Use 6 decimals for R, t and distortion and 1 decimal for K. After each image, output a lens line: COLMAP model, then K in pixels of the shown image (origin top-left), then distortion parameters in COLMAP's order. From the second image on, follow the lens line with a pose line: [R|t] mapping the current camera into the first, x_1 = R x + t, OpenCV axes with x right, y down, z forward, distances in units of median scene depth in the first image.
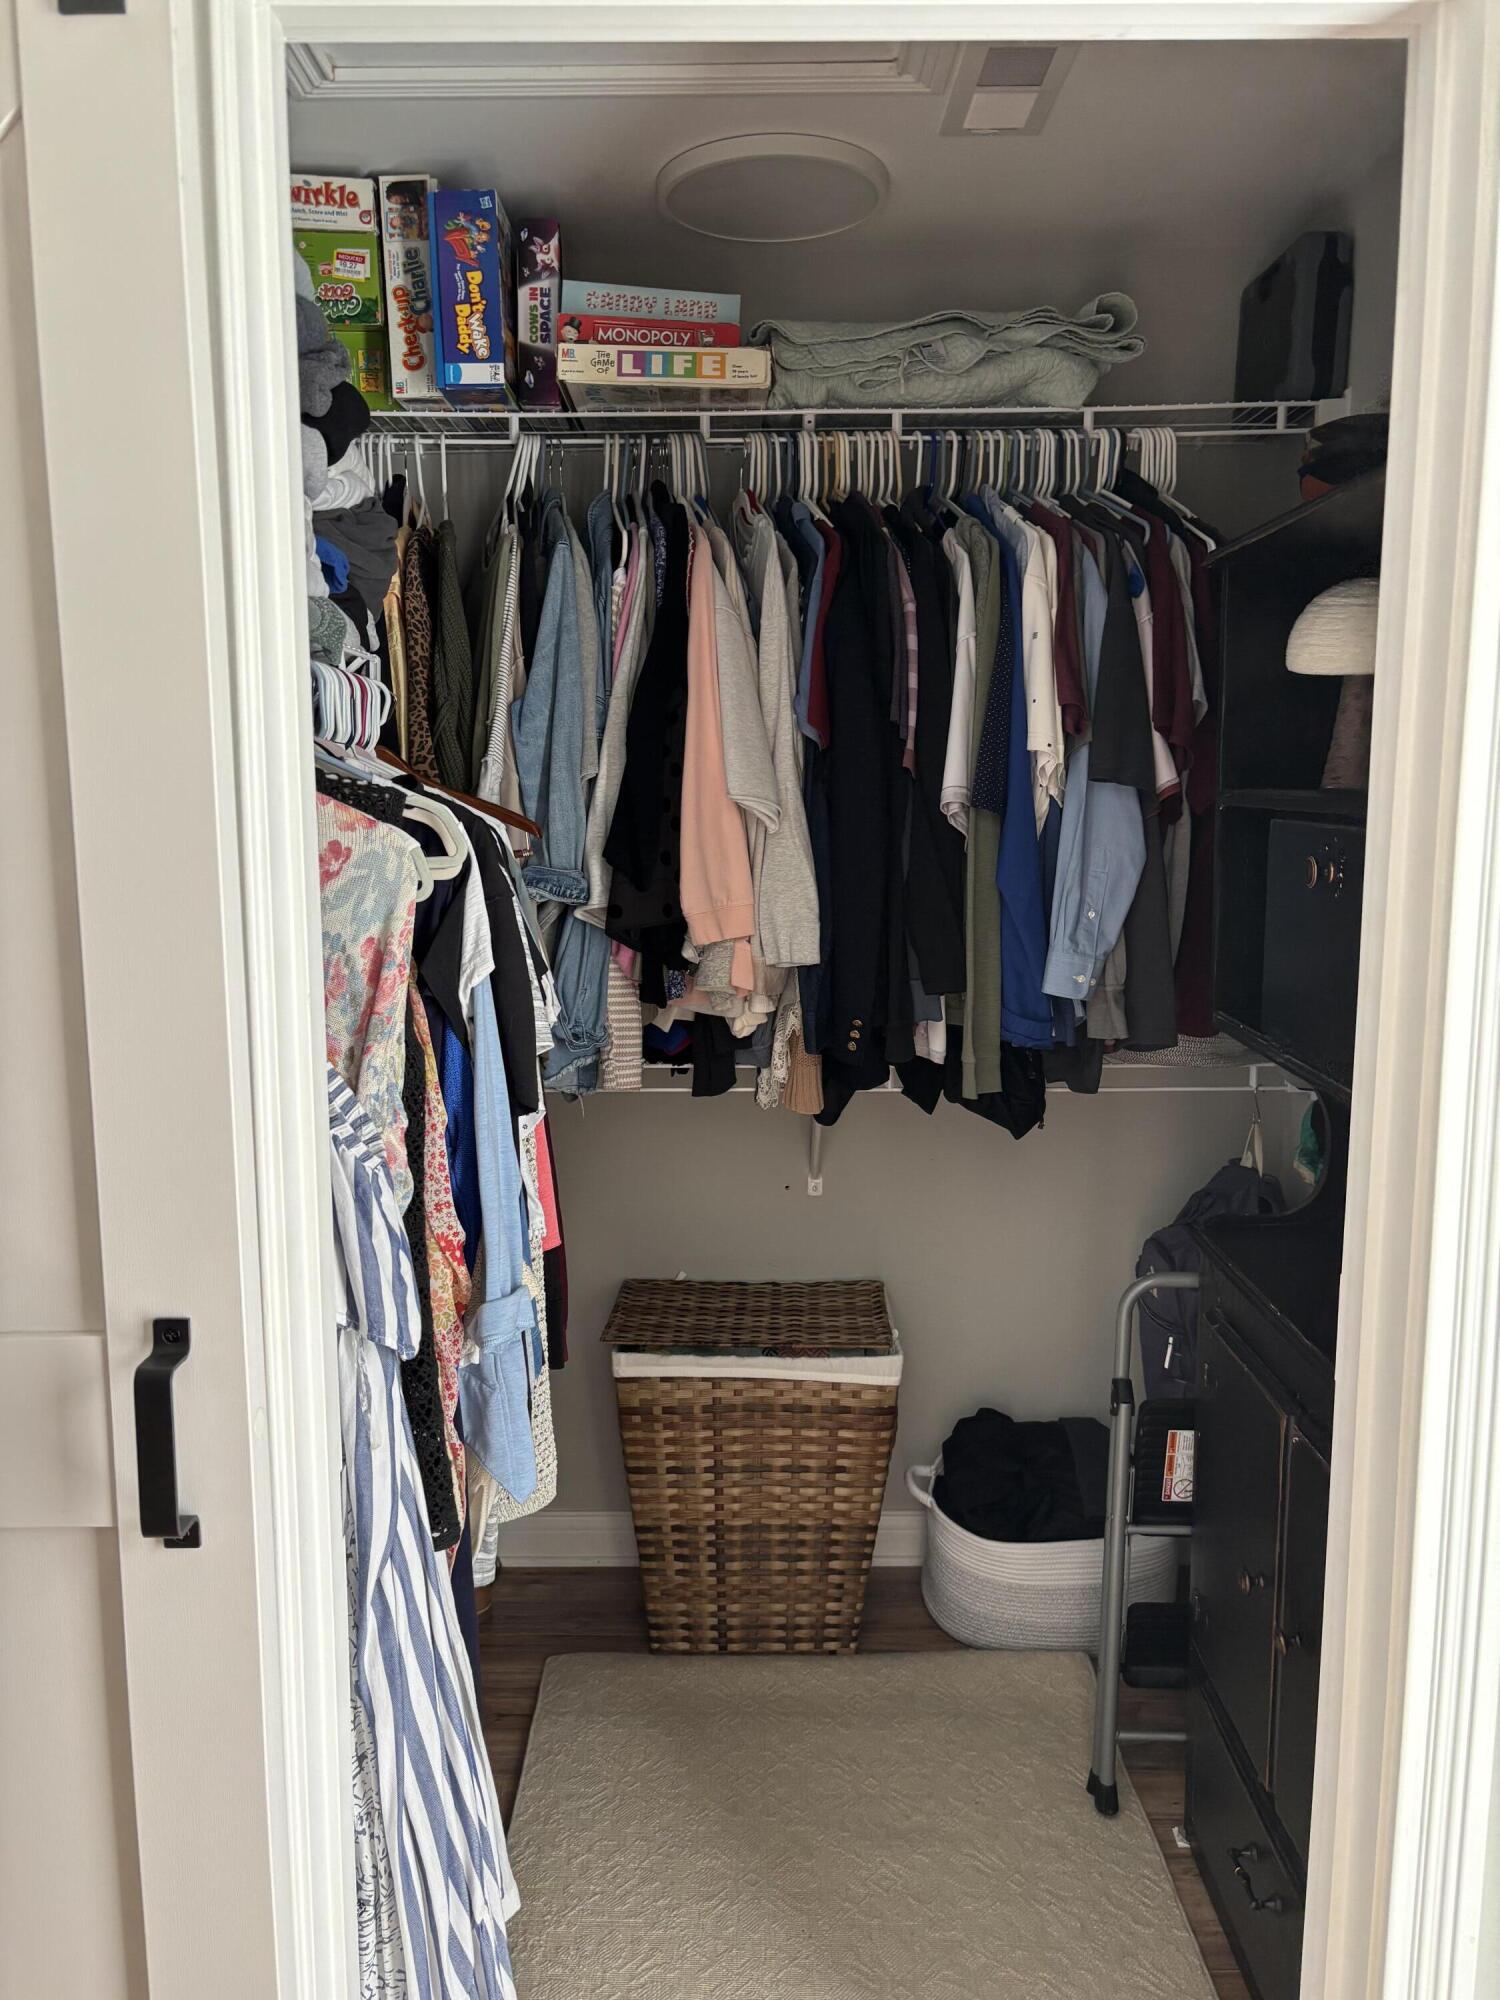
lens RADIAL K [[1513.4, 0, 750.0], [0, 1513.4, 1000.0], [0, 0, 1]] dist [0.040734, -0.019005]
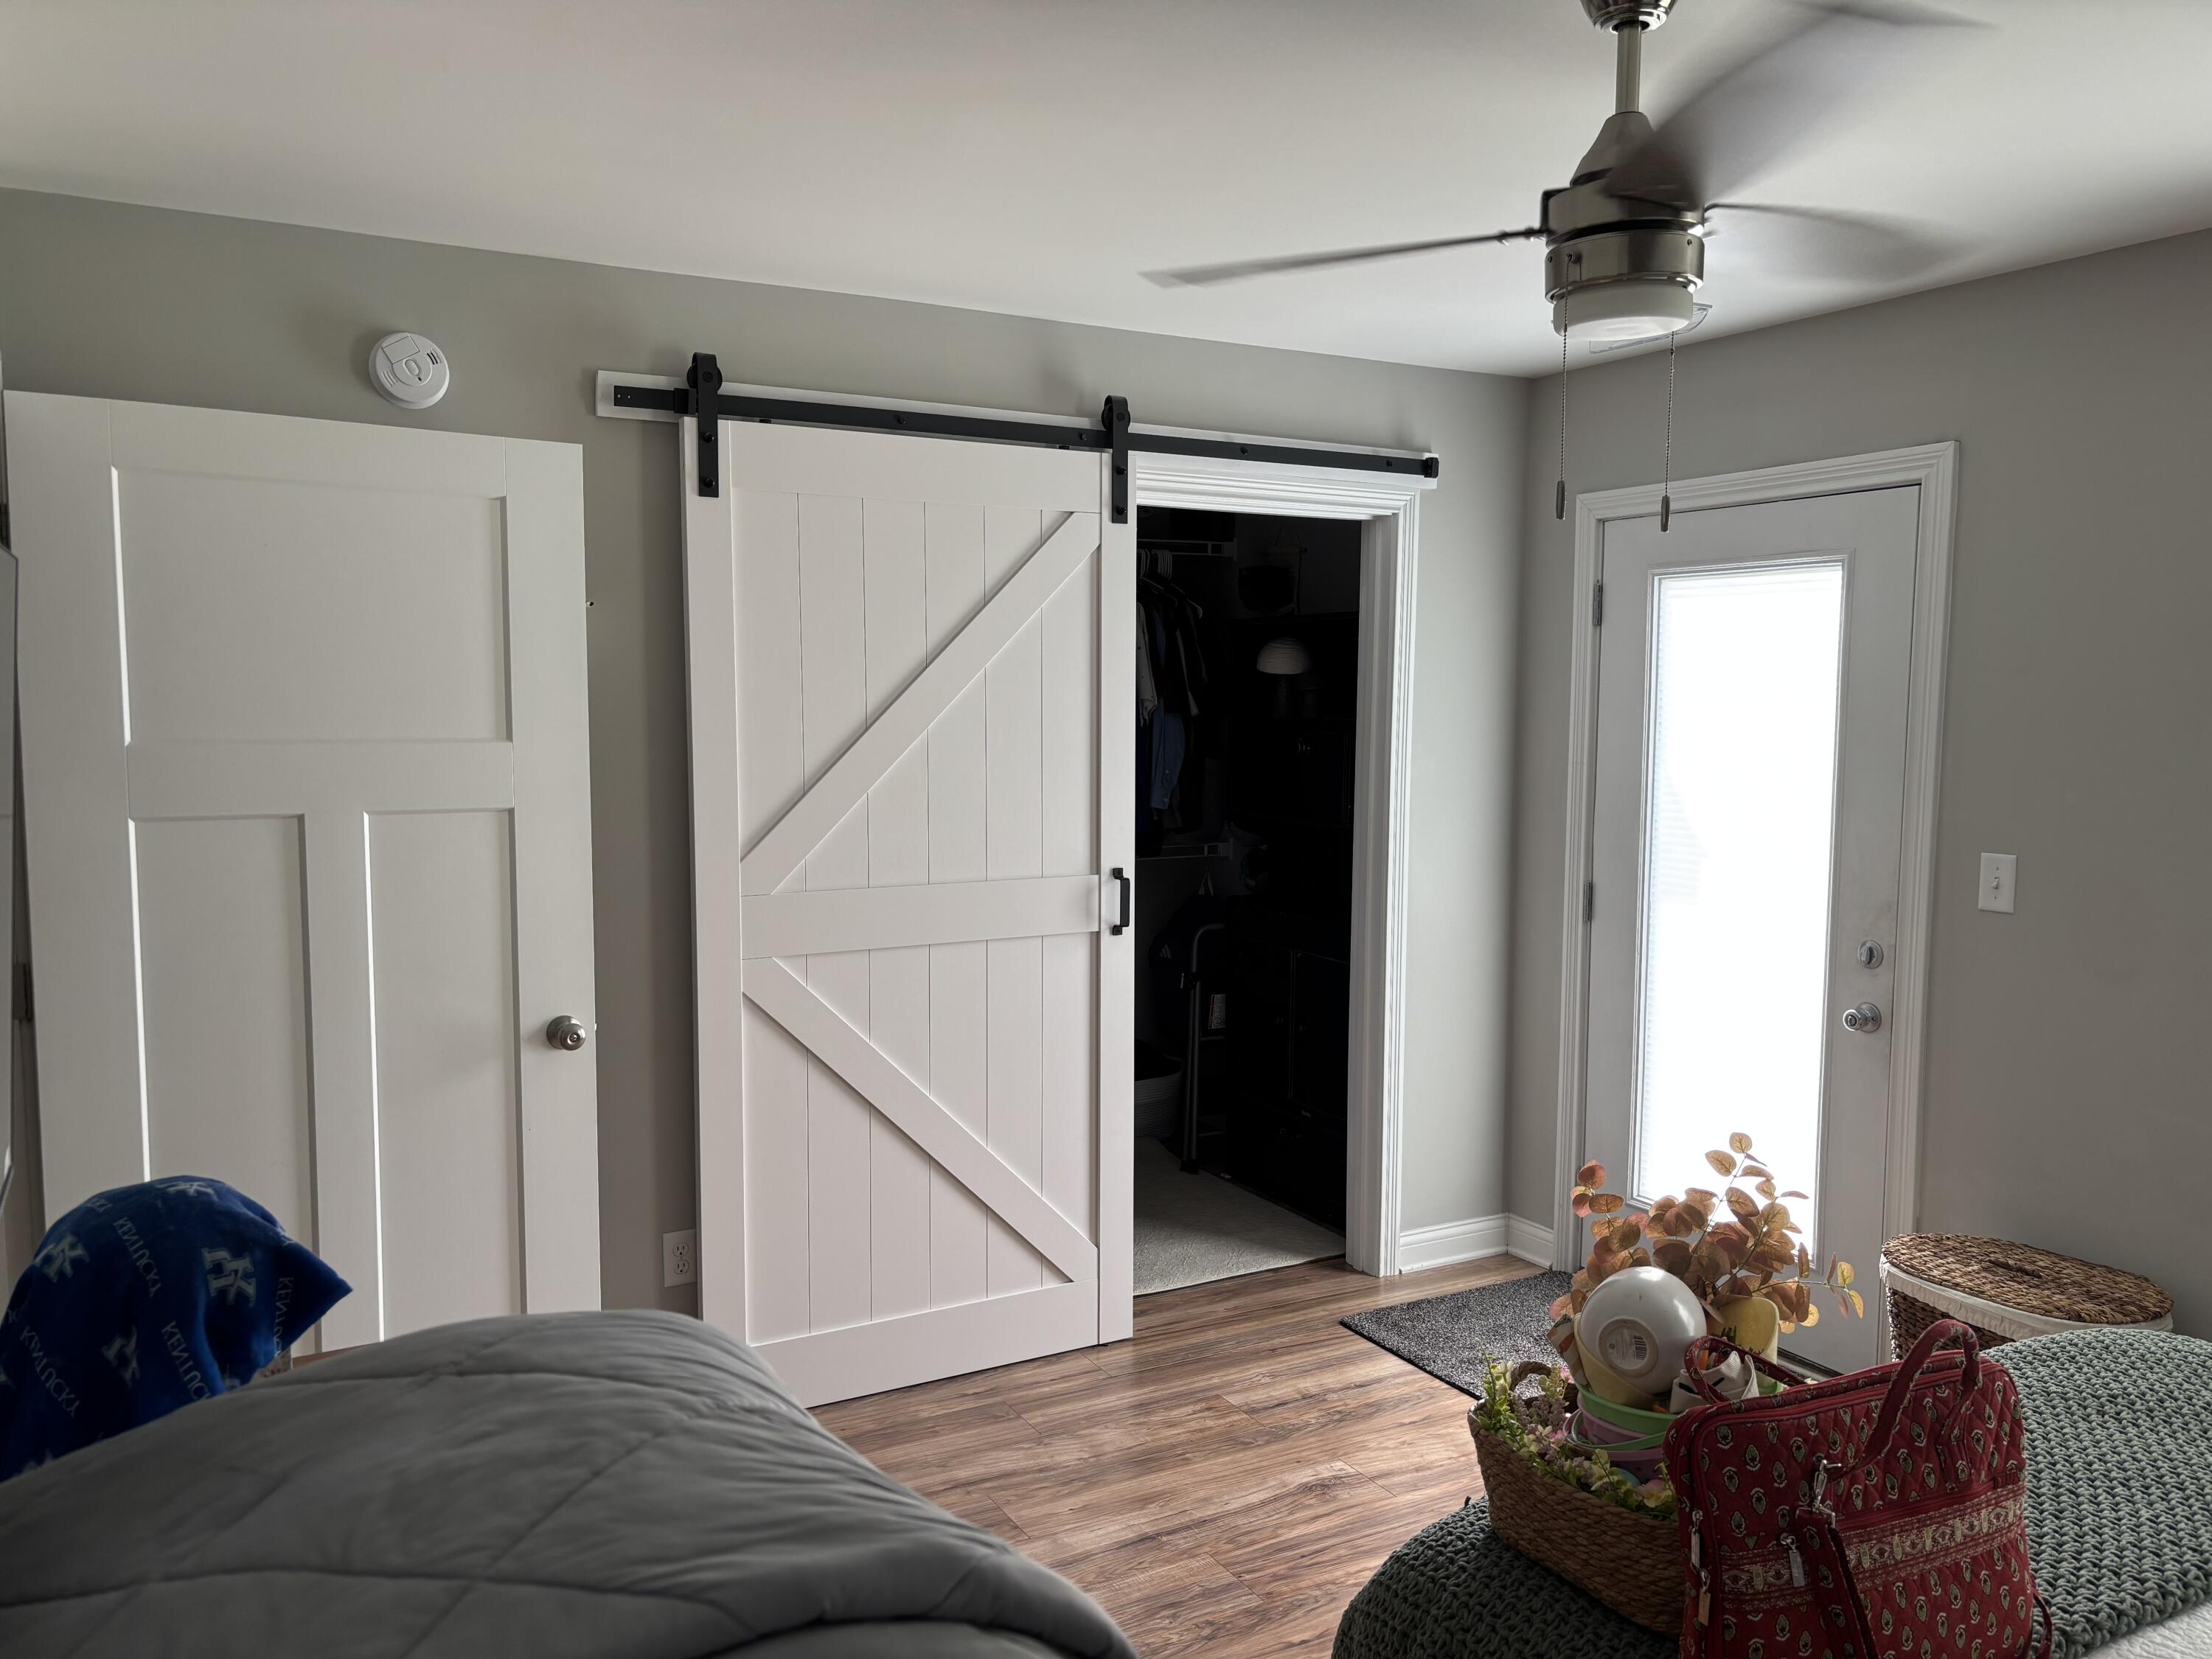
lens RADIAL K [[1662.6, 0, 1101.7], [0, 1662.6, 856.0], [0, 0, 1]] dist [0.060678, -0.064638]
pose [[0.873184, -0.032775, 0.486287, -1.069196], [0.052999, 0.998205, -0.027887, 0.132917], [-0.484501, 0.050123, 0.873354, -1.104573]]
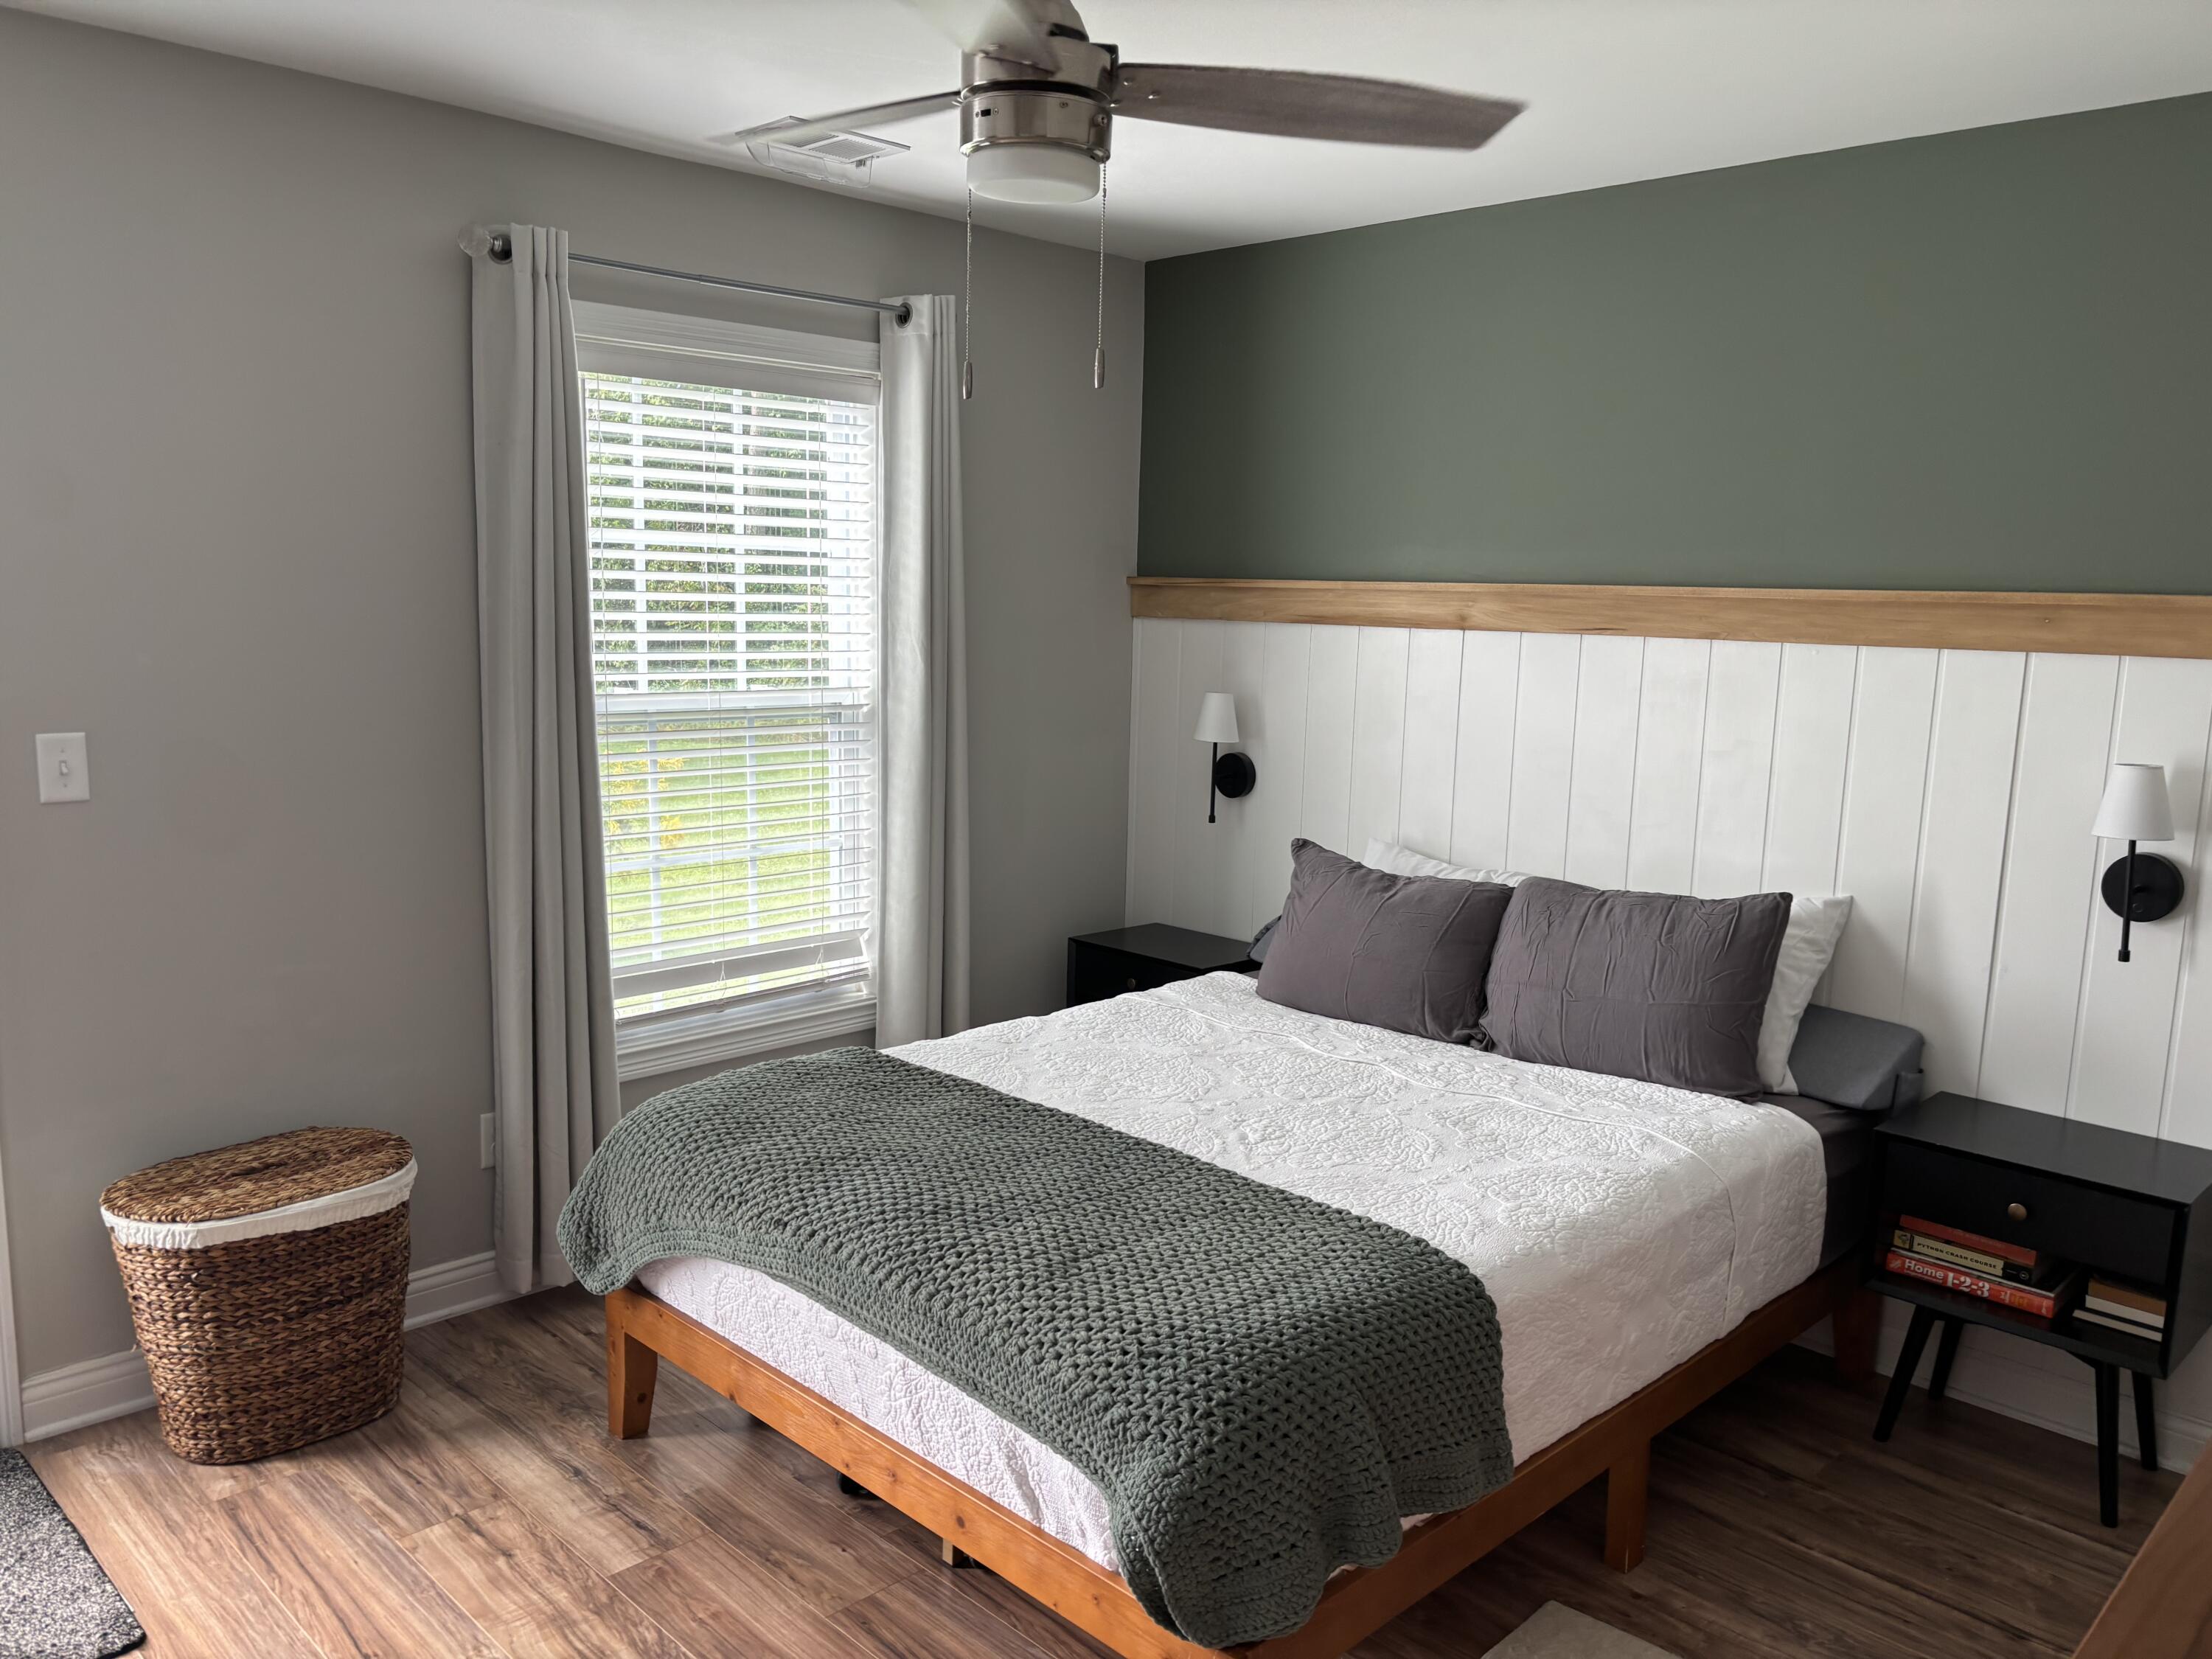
lens RADIAL K [[1673.8, 0, 1086.2], [0, 1673.8, 858.2], [0, 0, 1]] dist [0.040734, -0.019005]
pose [[-0.699075, -0.125257, 0.703992, -1.076980], [0.082014, 0.963995, 0.252959, -0.047695], [-0.710329, 0.234574, -0.663632, 0.223405]]
